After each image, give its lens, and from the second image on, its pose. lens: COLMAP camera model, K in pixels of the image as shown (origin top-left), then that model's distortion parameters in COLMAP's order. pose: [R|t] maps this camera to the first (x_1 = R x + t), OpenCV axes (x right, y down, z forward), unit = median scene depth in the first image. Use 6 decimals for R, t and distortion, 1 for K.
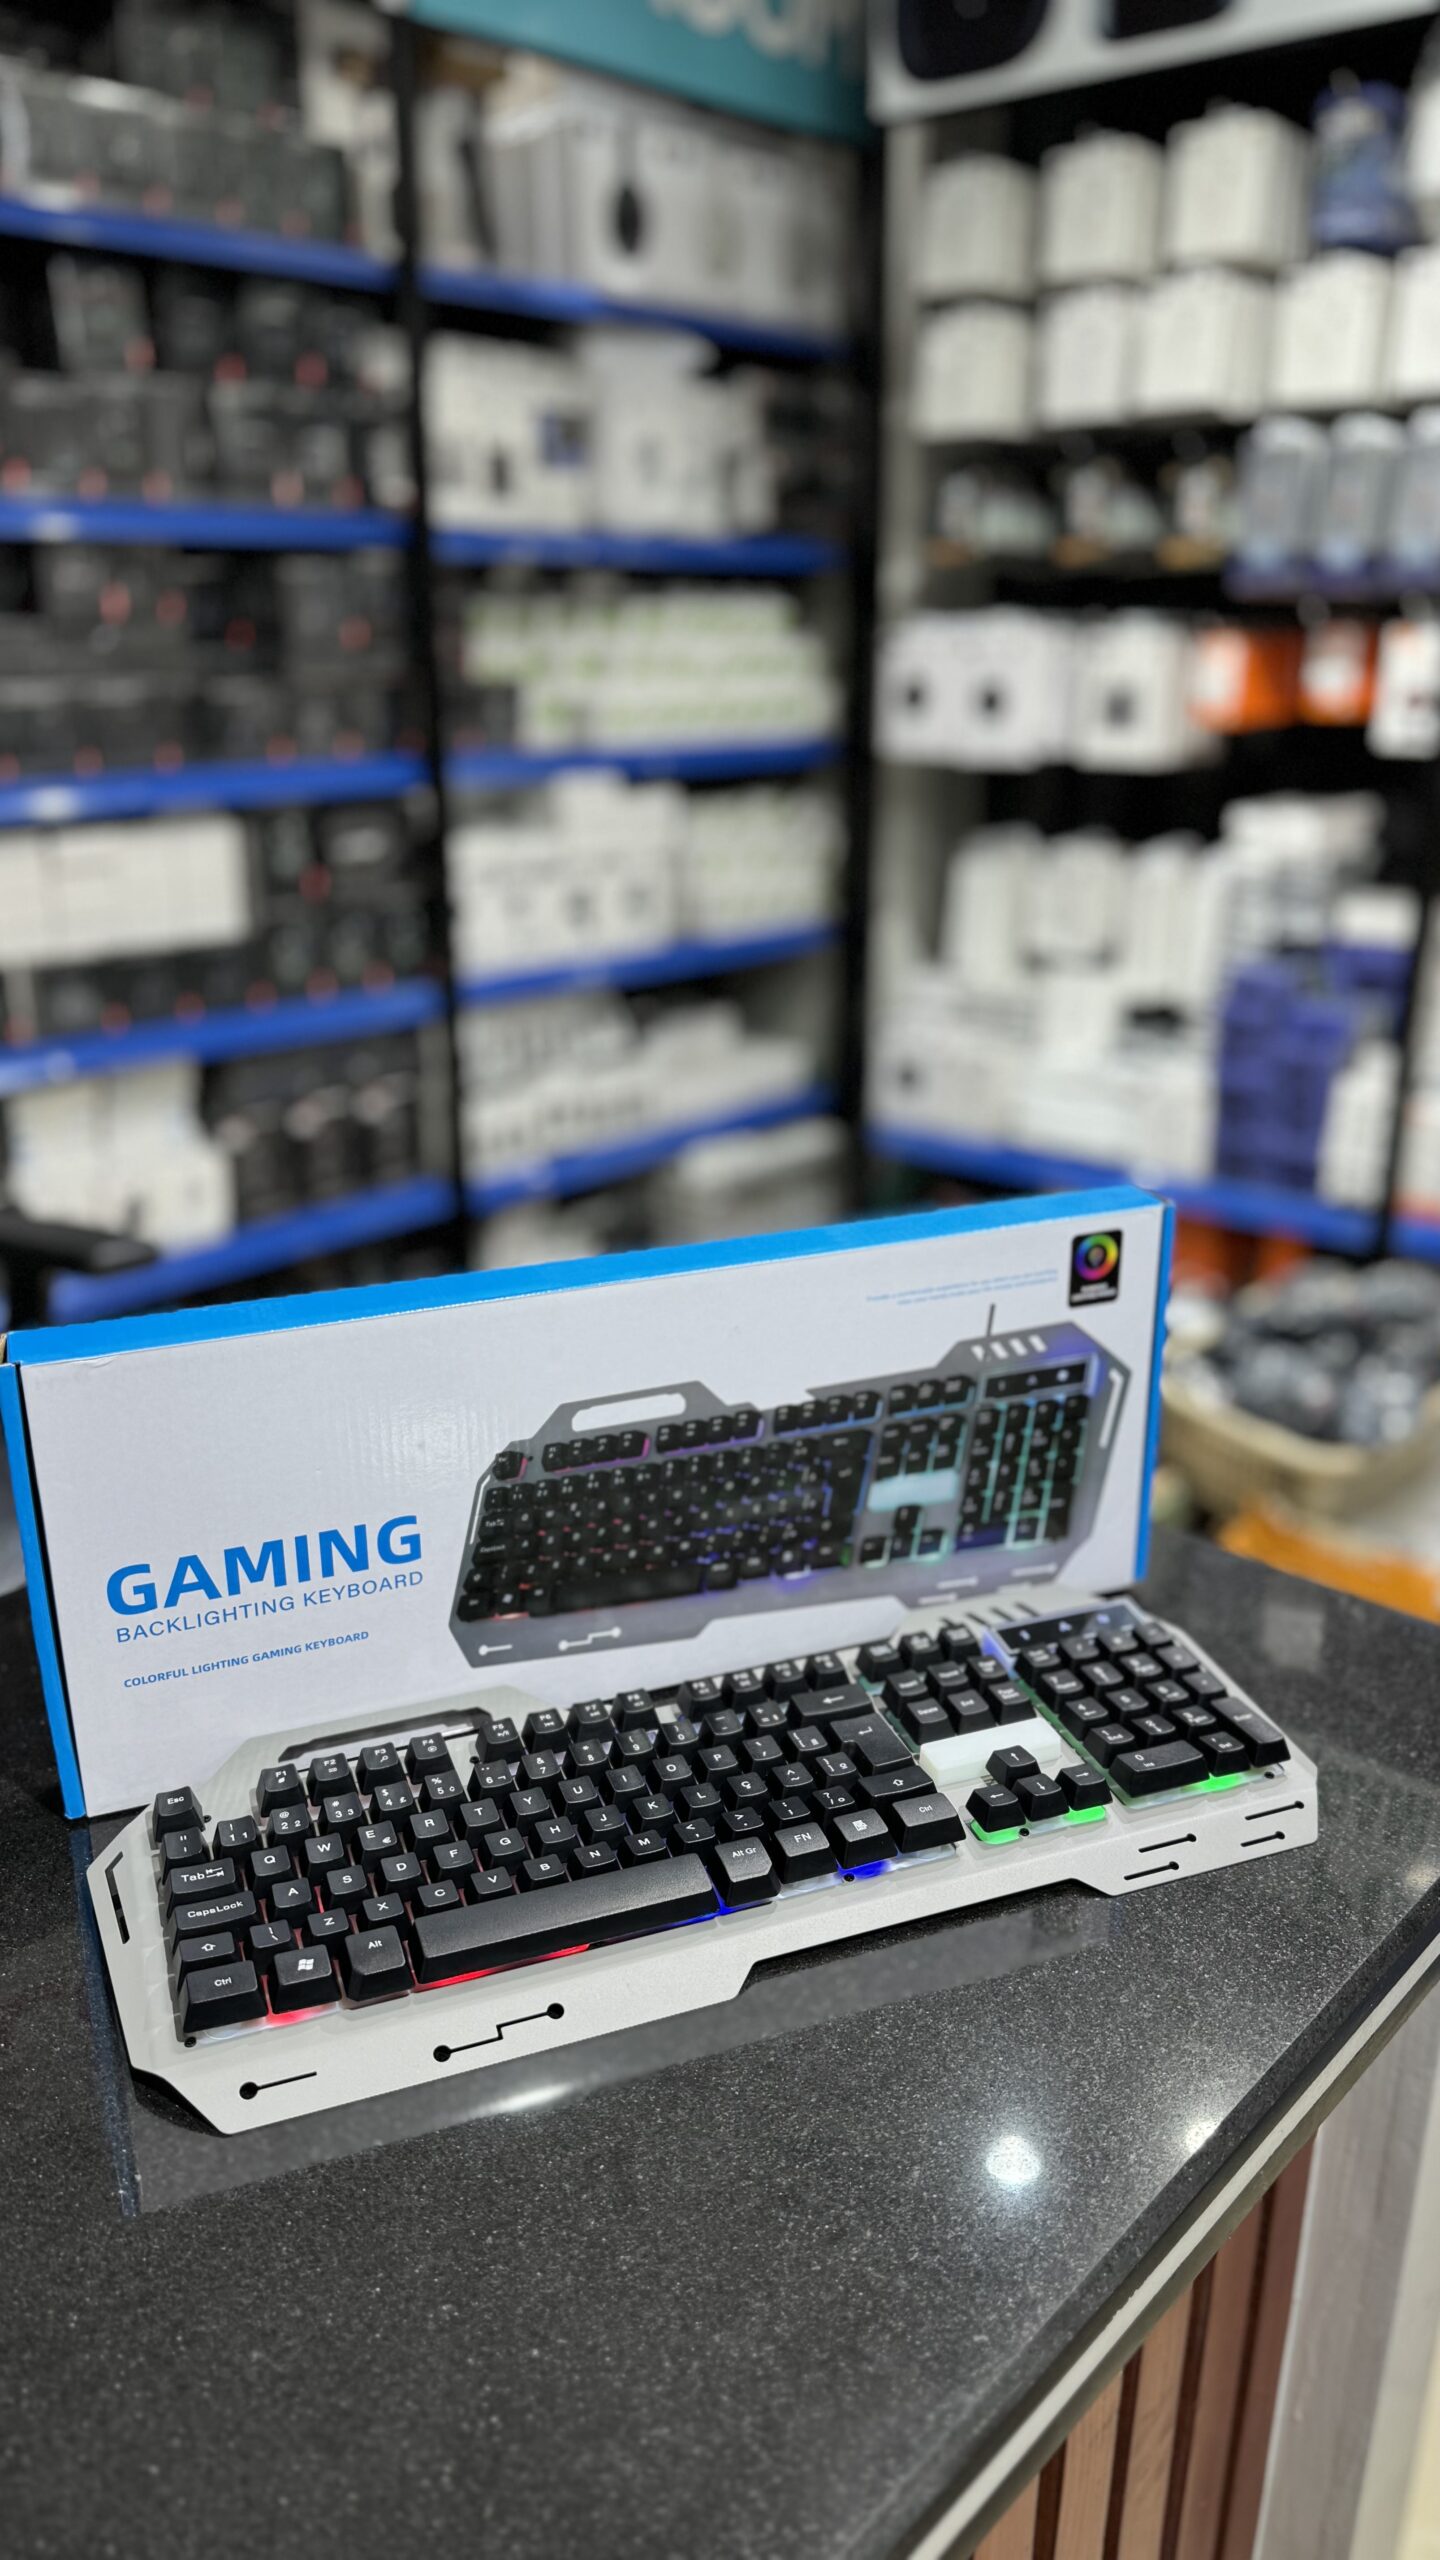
lens RADIAL K [[1948.3, 0, 781.7], [0, 1948.3, 1280.1], [0, 0, 1]] dist [0.216334, -0.377583]
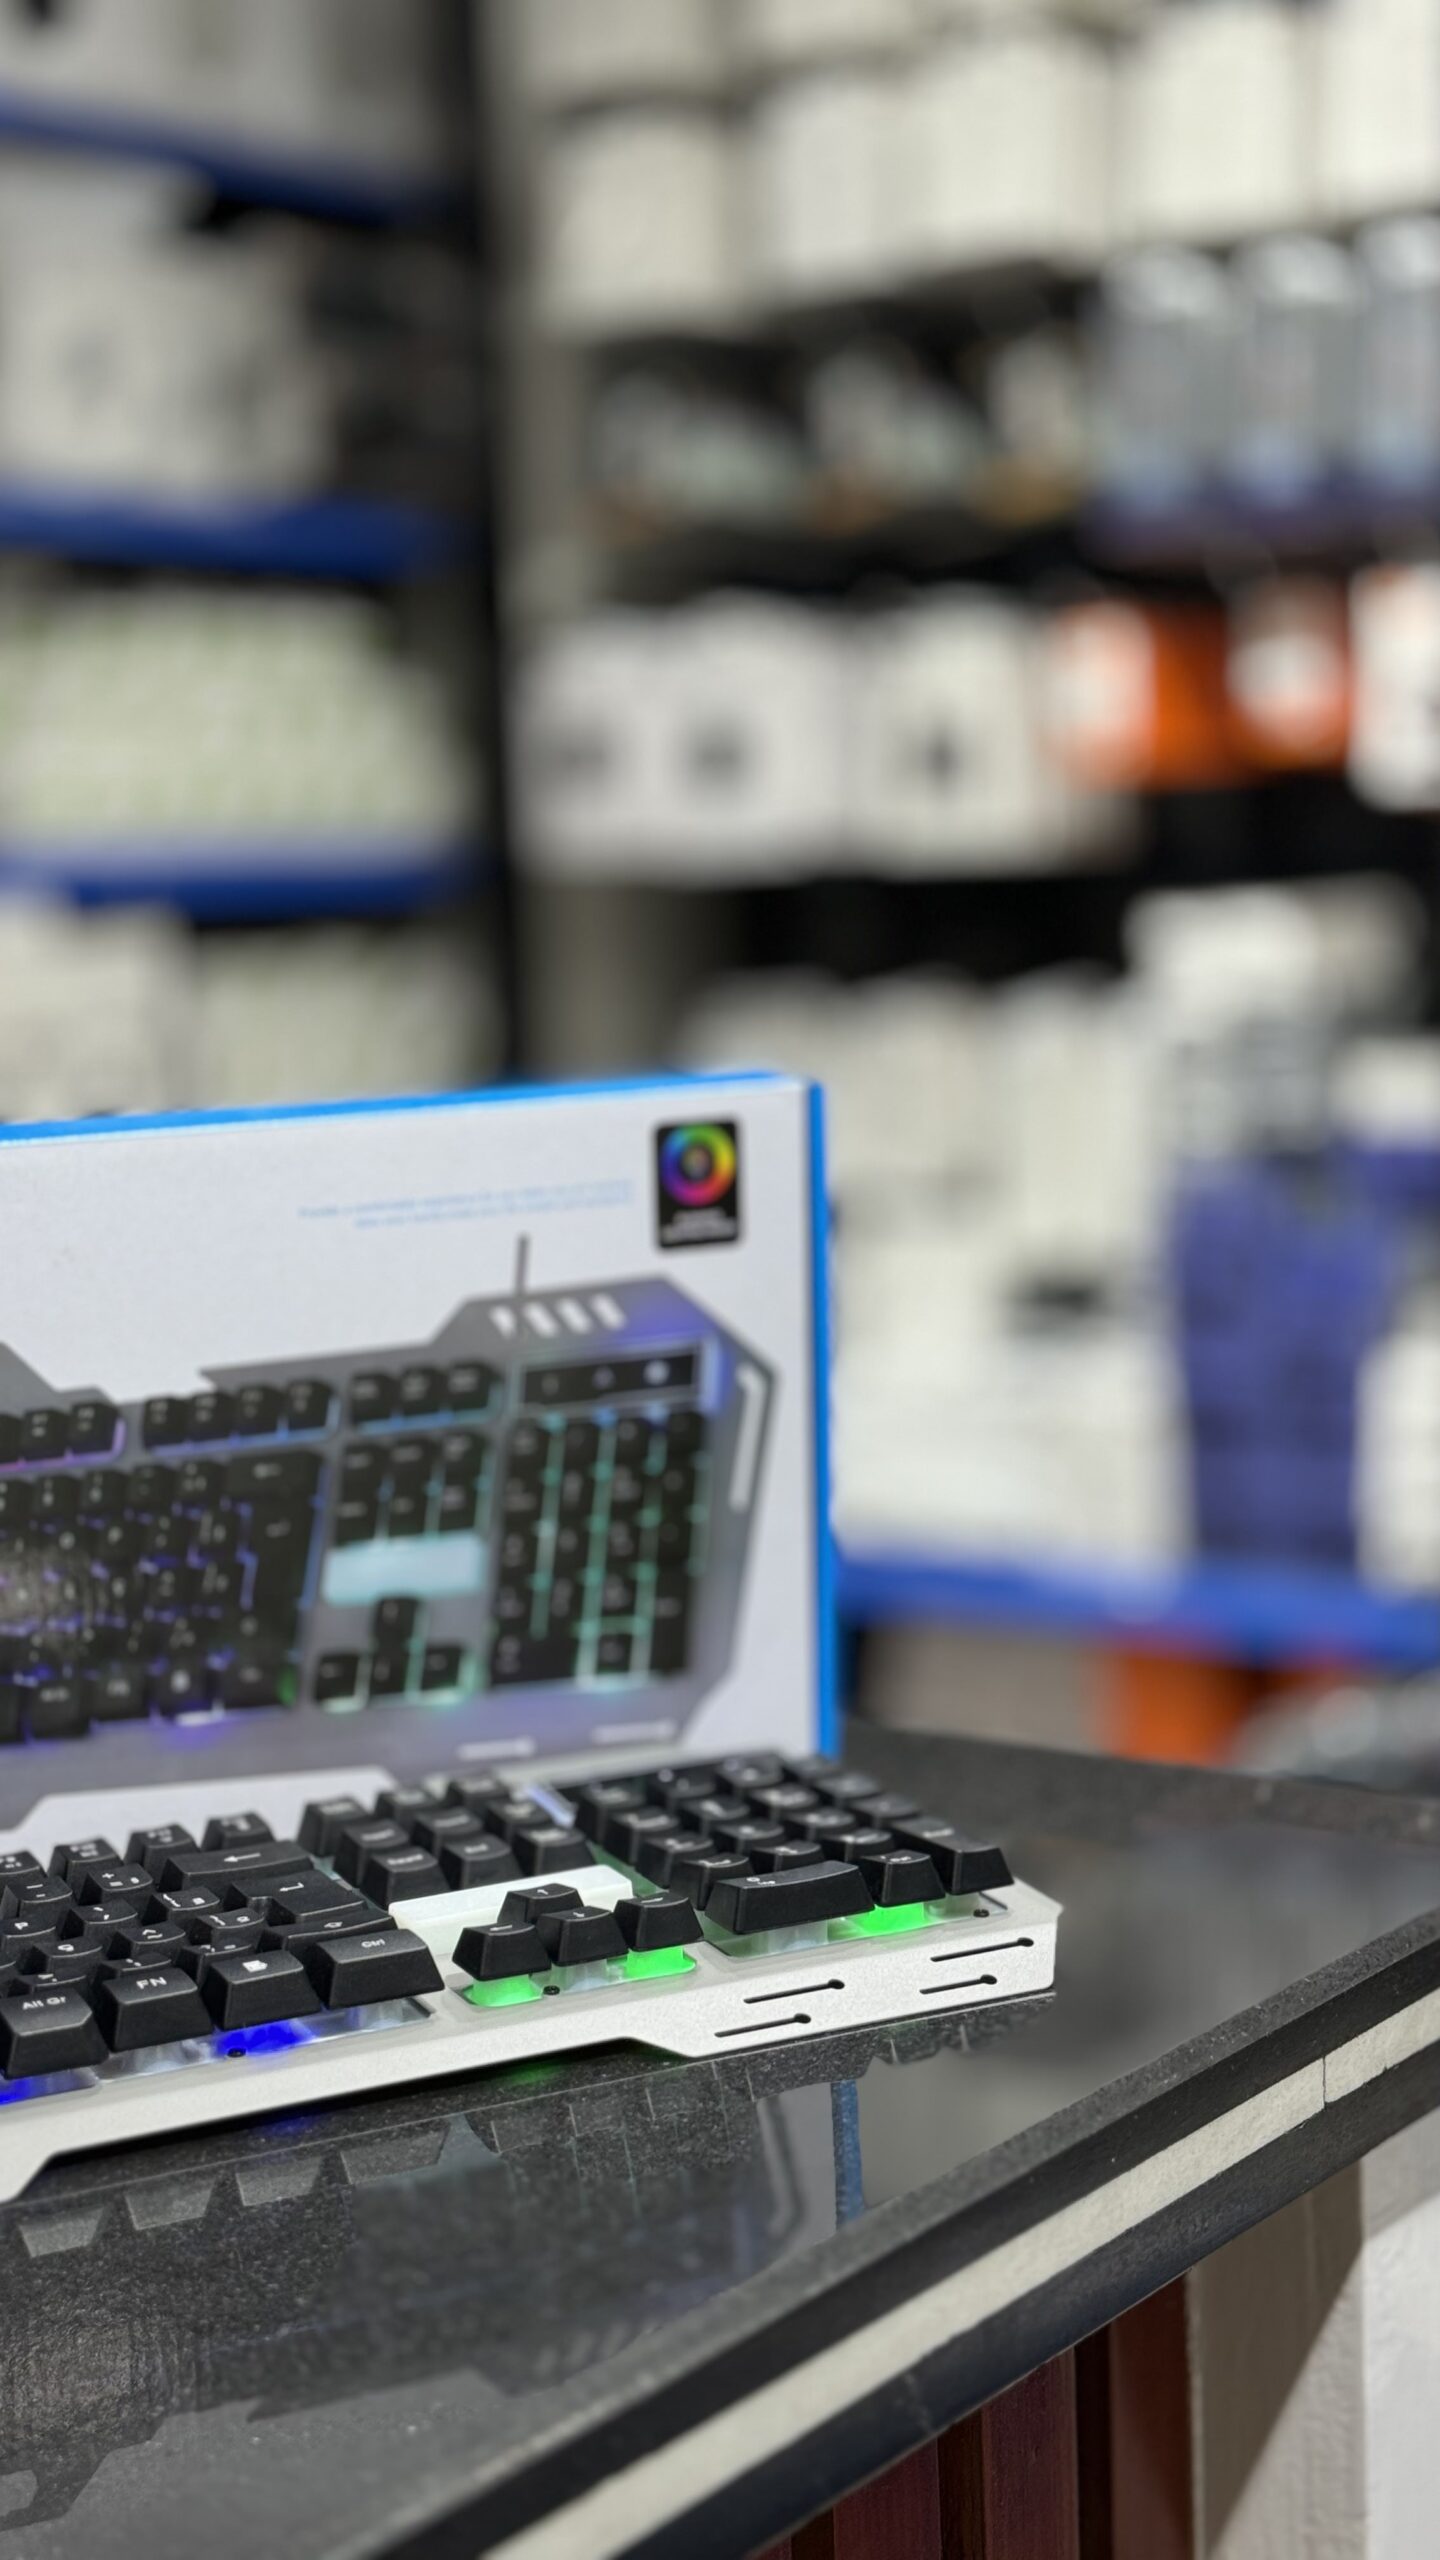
lens RADIAL K [[3759.0, 0, 774.8], [0, 3759.0, 1194.9], [0, 0, 1]] dist [0.192079, 0.065975]
pose [[0.994912, -0.041465, 0.091821, 0.078574], [0.059489, 0.977320, -0.203239, 0.233262], [-0.081312, 0.207668, 0.974814, -0.121543]]
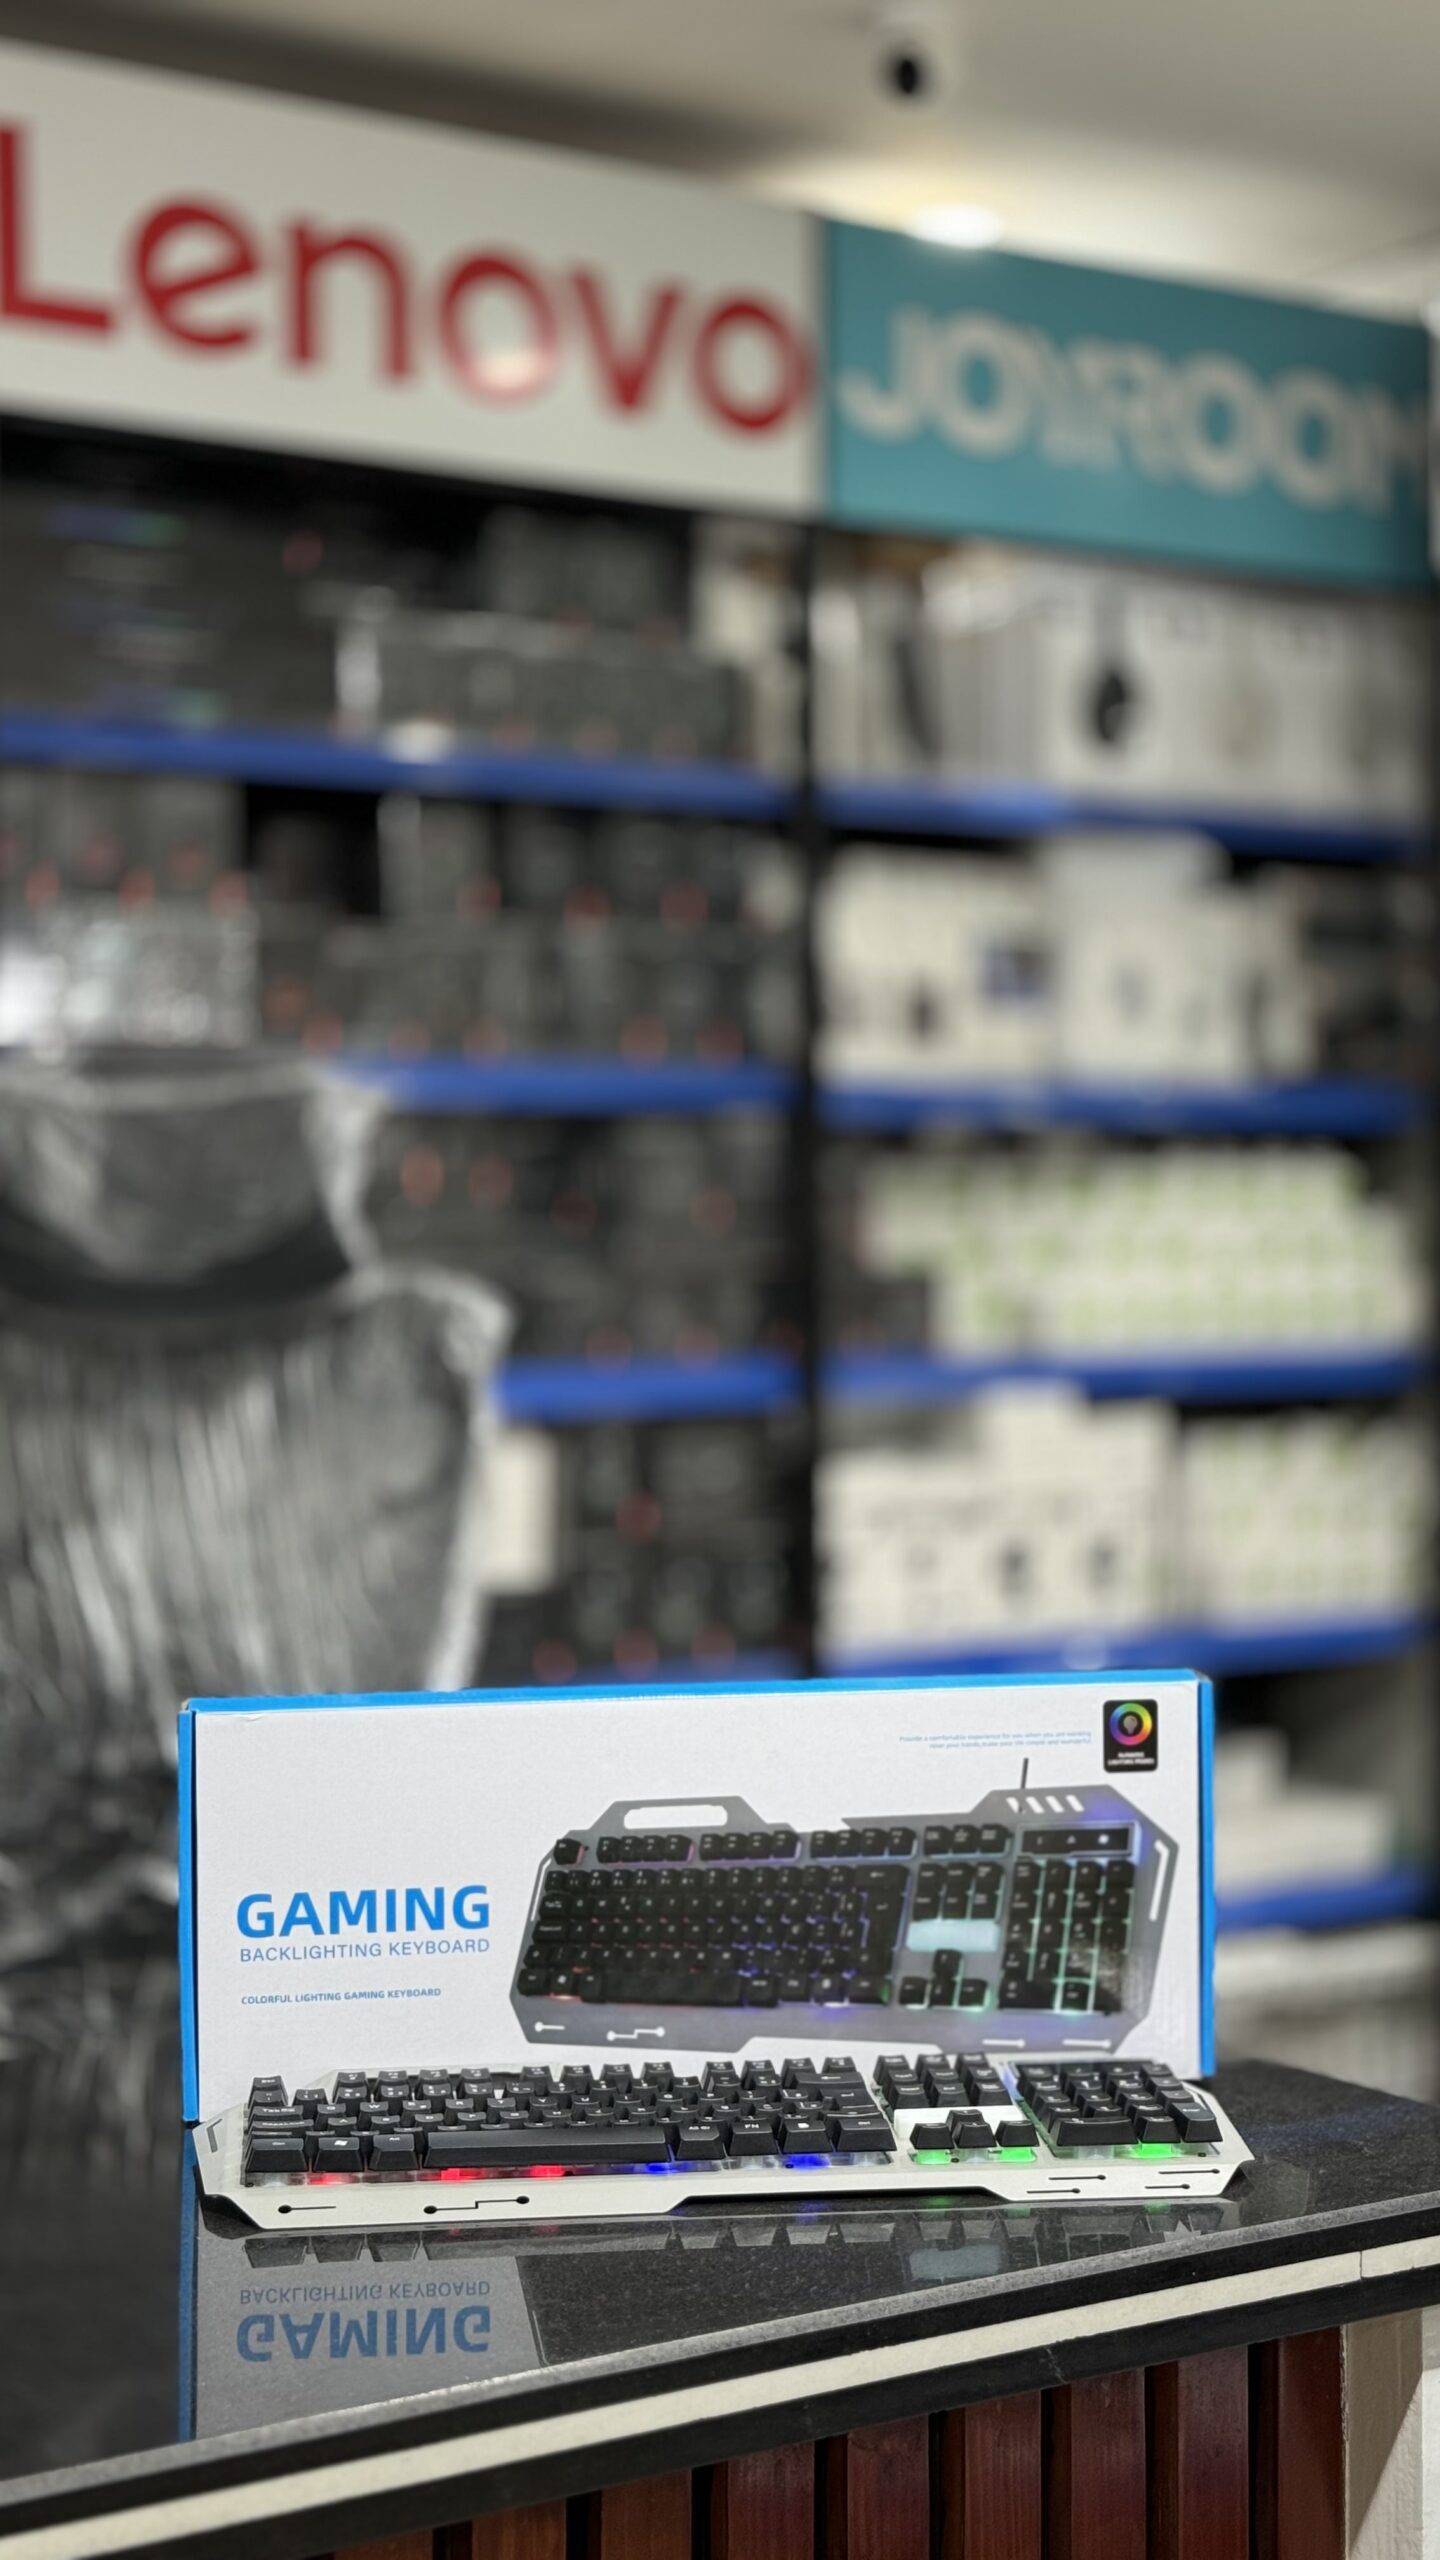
lens RADIAL K [[3403.3, 0, 756.9], [0, 3403.3, 1334.2], [0, 0, 1]] dist [0.256665, -0.034443]
pose [[0.974351, 0.005451, -0.224968, 0.384583], [-0.067636, 0.960578, -0.269658, 0.305754], [0.214629, 0.277958, 0.936309, -0.875448]]
